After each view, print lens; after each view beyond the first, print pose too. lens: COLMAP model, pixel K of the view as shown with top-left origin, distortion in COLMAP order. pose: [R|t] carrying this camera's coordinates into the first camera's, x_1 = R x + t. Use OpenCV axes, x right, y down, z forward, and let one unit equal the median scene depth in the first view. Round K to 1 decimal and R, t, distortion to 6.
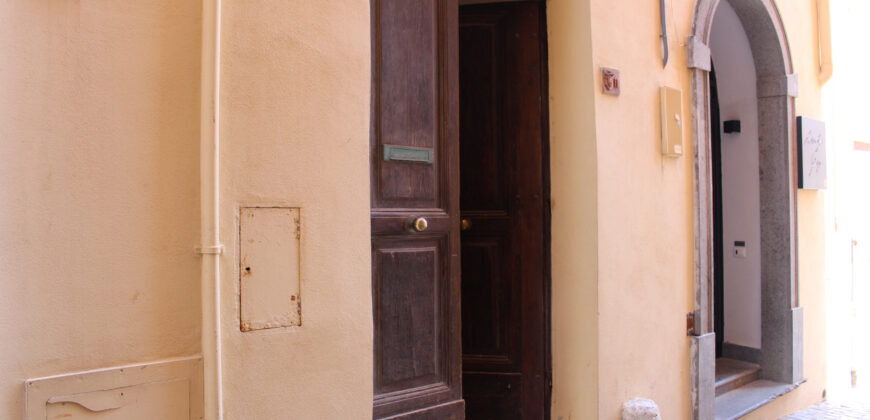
lens RADIAL K [[710.1, 0, 433.5], [0, 710.1, 206.1], [0, 0, 1]] dist [-0.158012, 0.136531]
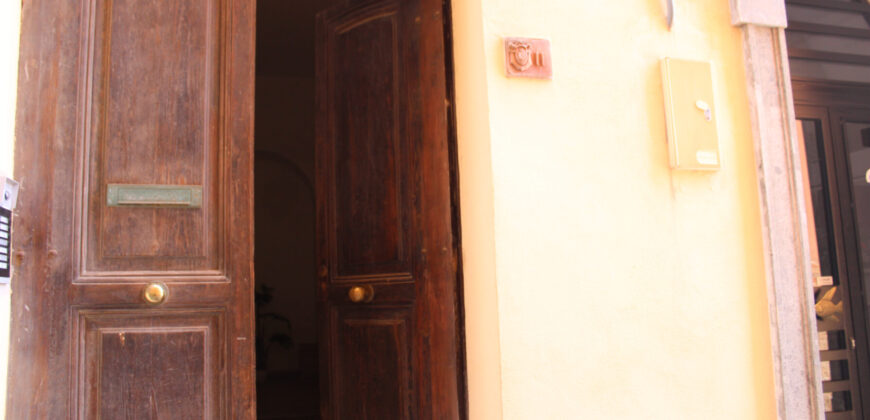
lens RADIAL K [[710.1, 0, 432.9], [0, 710.1, 207.2], [0, 0, 1]] dist [-0.158012, 0.136531]
pose [[0.902319, -0.074951, -0.424503, 0.487157], [0.030997, 0.993500, -0.109527, 0.023030], [0.429953, 0.085670, 0.898777, 0.461535]]
